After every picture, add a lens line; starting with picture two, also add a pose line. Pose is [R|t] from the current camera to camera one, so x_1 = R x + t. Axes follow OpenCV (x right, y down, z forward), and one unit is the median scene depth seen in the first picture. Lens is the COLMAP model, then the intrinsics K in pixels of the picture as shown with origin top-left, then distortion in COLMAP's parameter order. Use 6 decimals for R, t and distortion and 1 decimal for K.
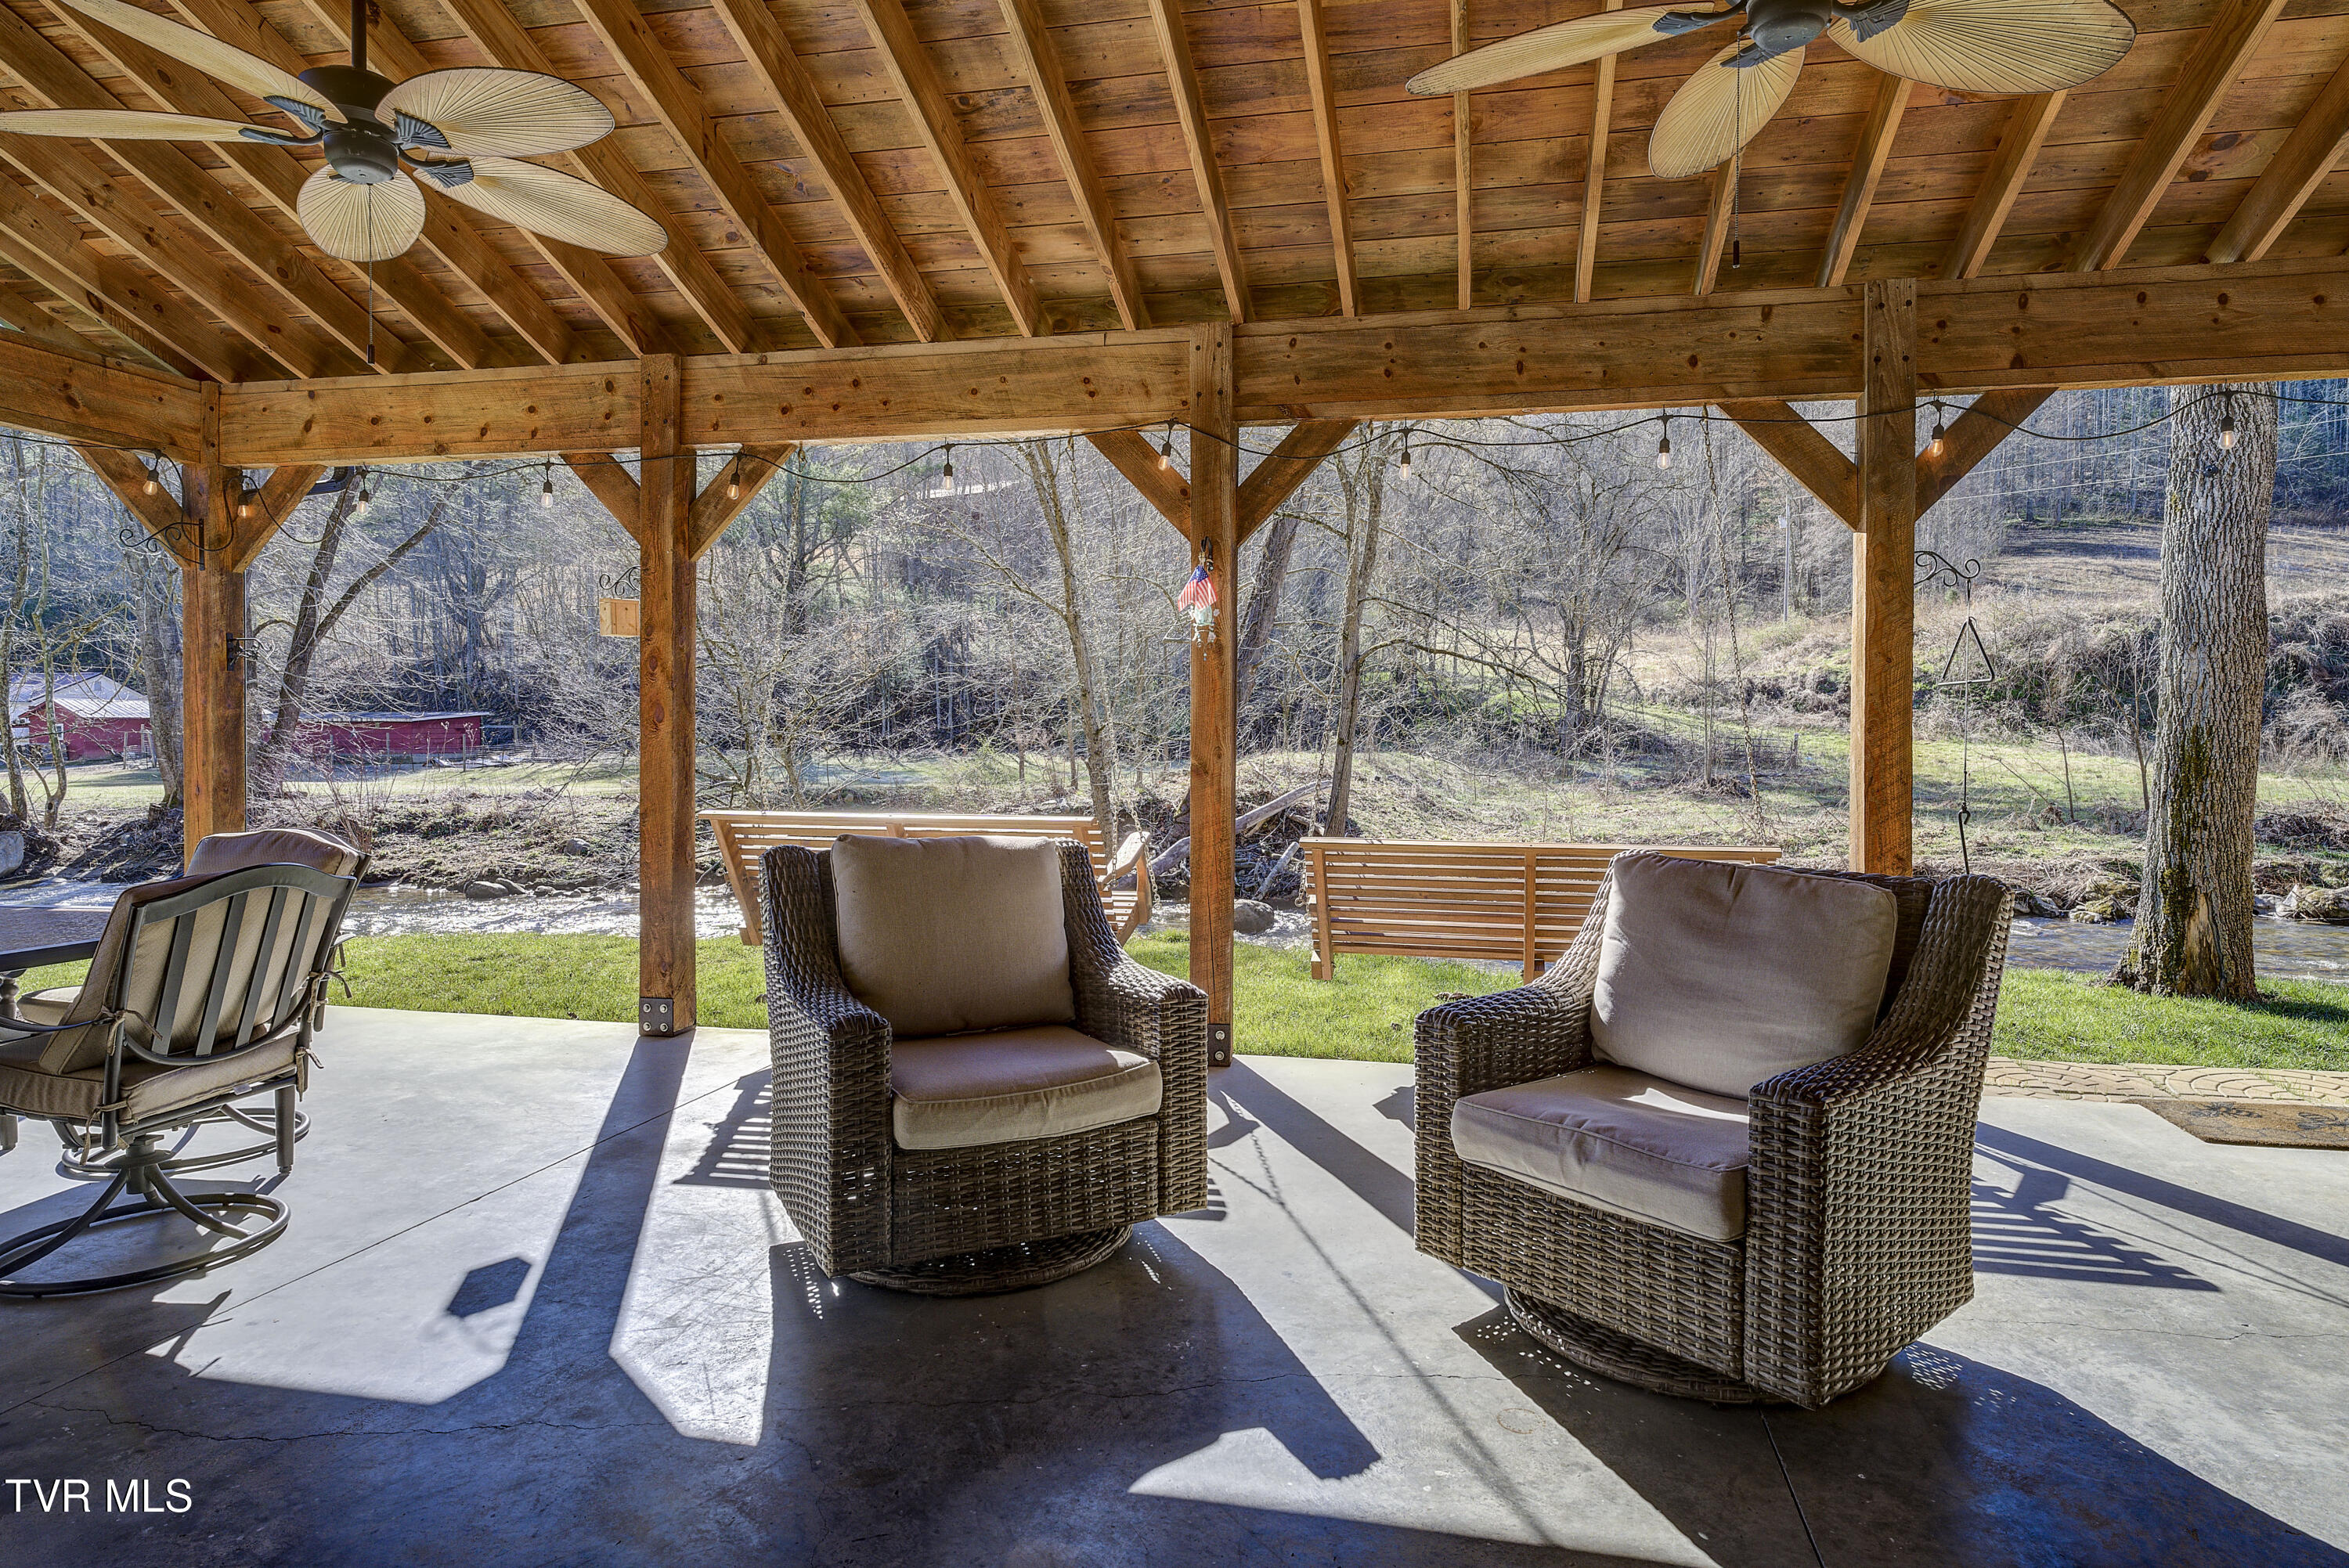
lens RADIAL K [[1308.7, 0, 1194.3], [0, 1308.7, 771.9], [0, 0, 1]] dist [-0.003800, -0.002079]
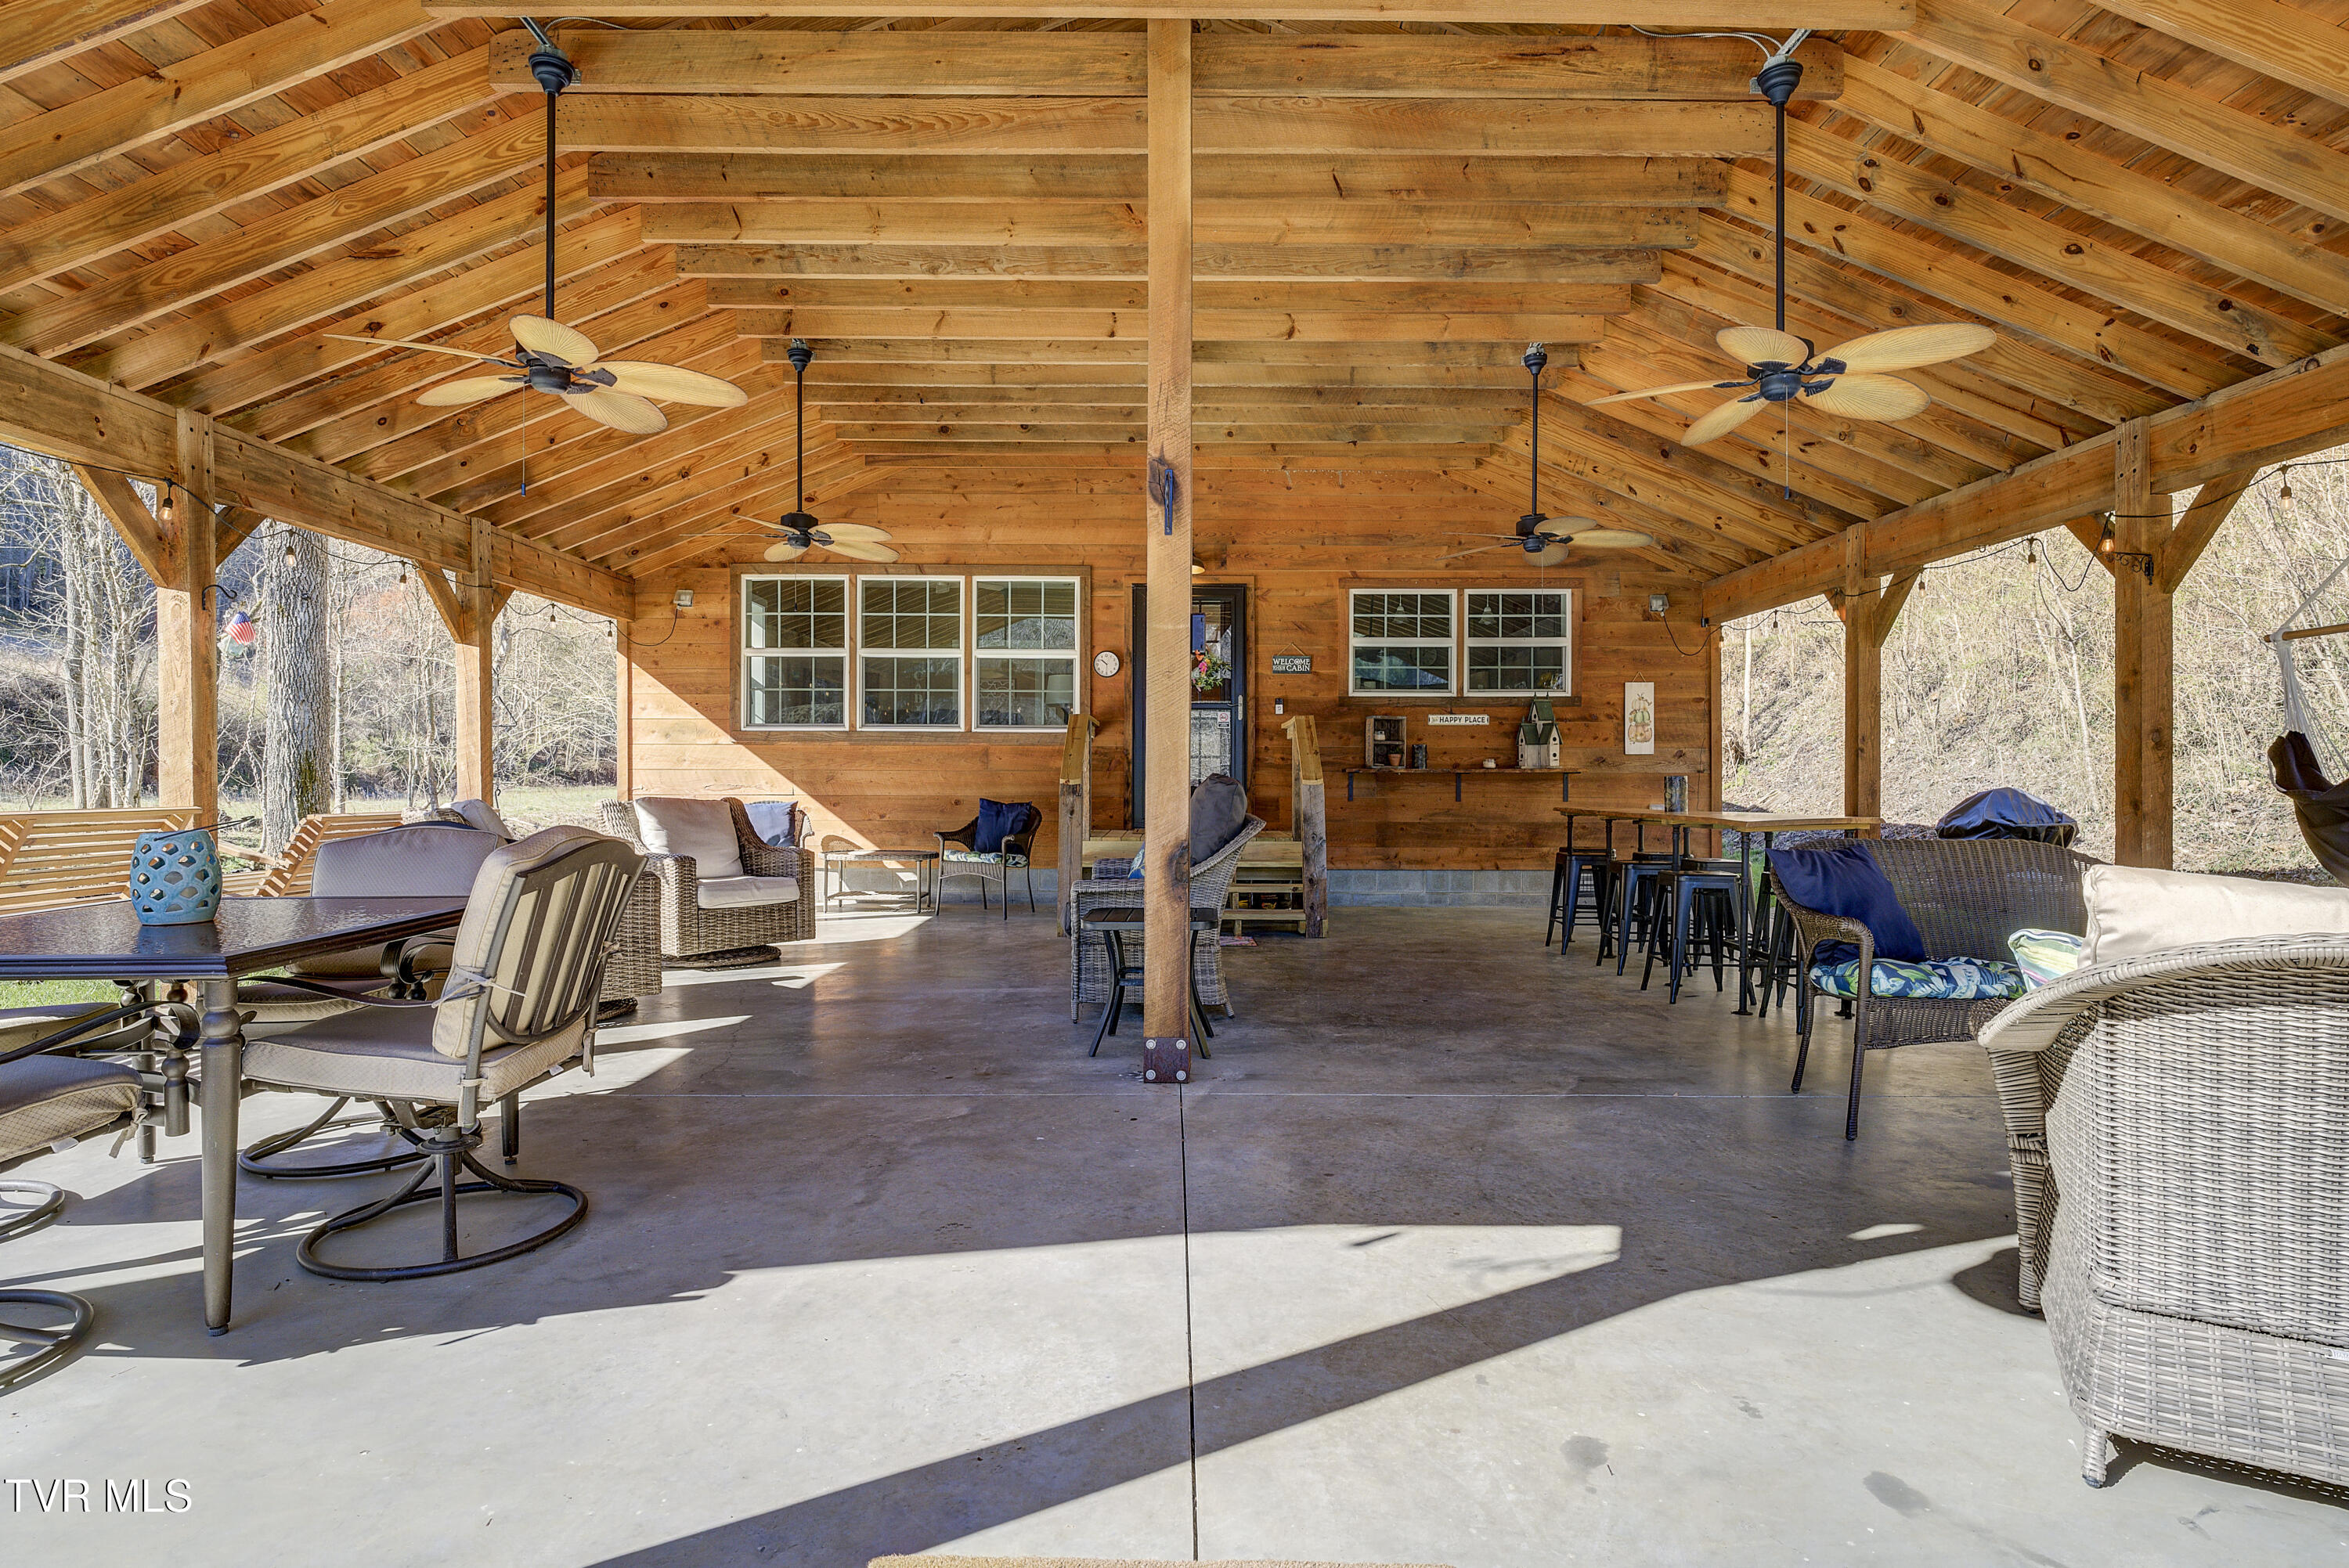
lens RADIAL K [[1204.2, 0, 1154.4], [0, 1204.2, 786.1], [0, 0, 1]] dist [-0.013134, 0.004394]
pose [[-0.189327, -0.007807, 0.981883, -0.179096], [0.024114, 0.999630, 0.012598, 0.003225], [-0.981618, 0.026062, -0.189068, 0.044966]]
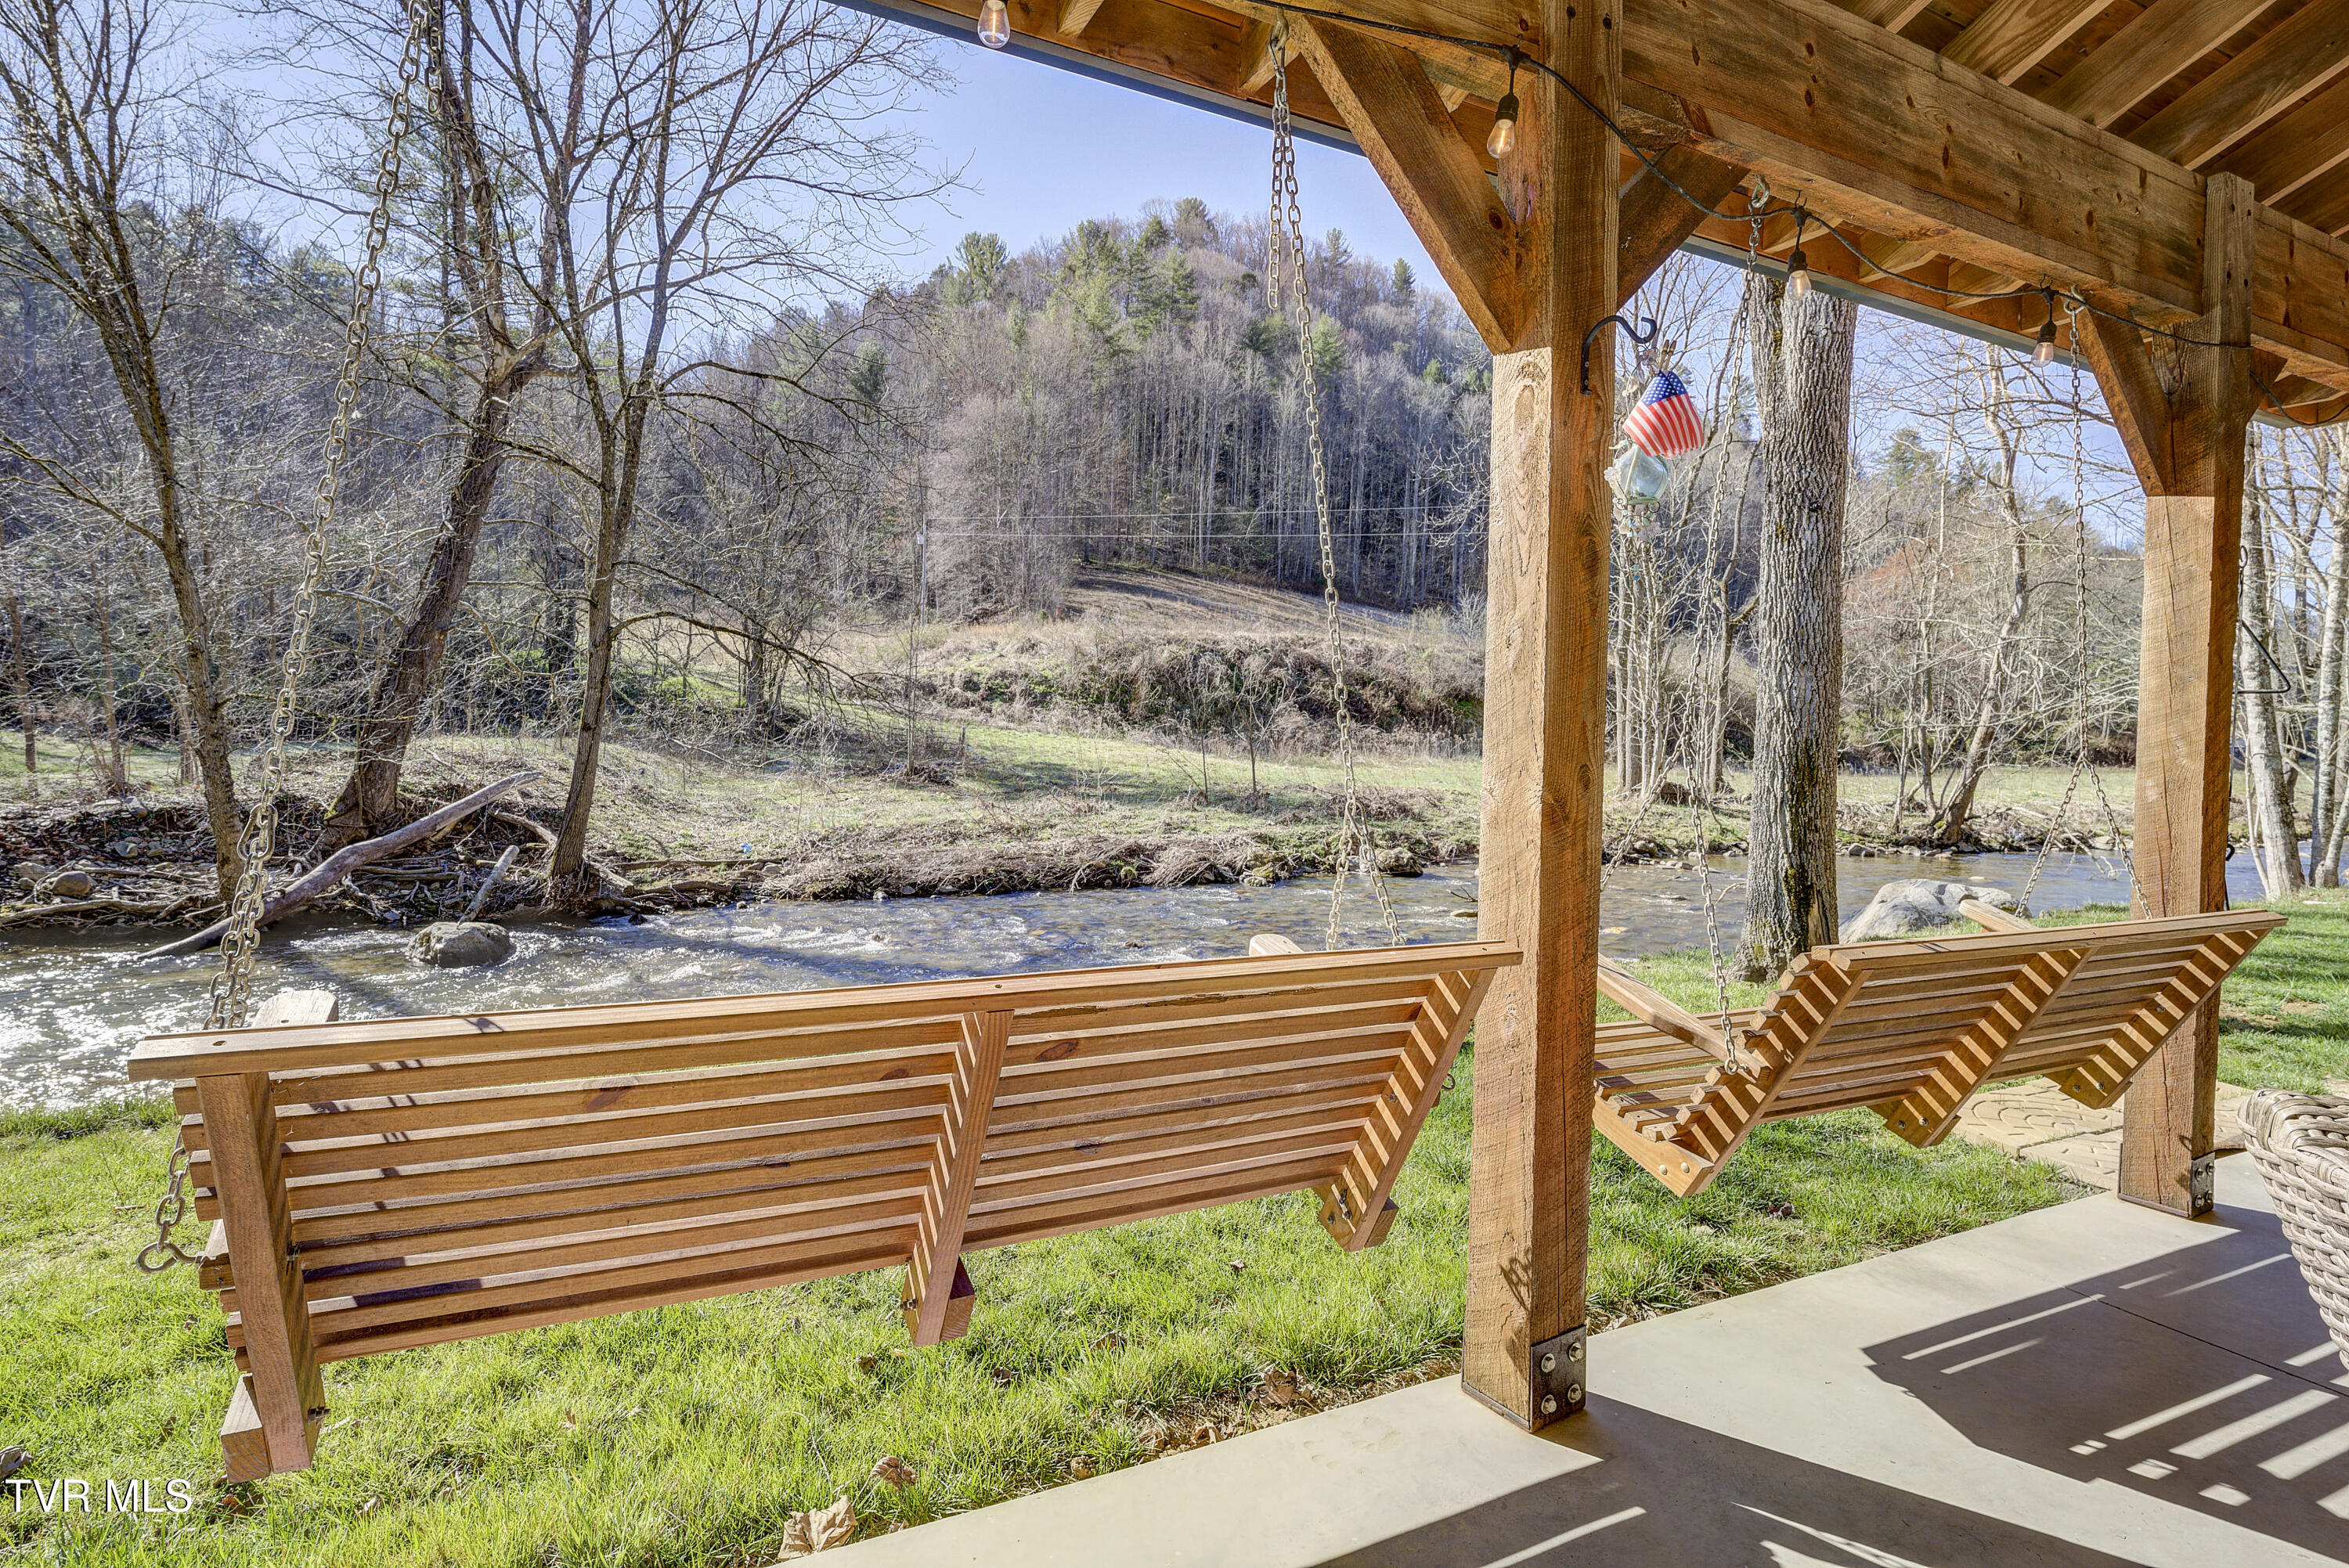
lens RADIAL K [[1204.2, 0, 1201.9], [0, 1204.2, 777.7], [0, 0, 1]] dist [-0.013134, 0.004394]
pose [[0.775705, -0.005618, 0.631070, -0.051541], [-0.004839, 0.999878, 0.014849, -0.002718], [-0.631077, -0.014572, 0.775583, 0.103515]]
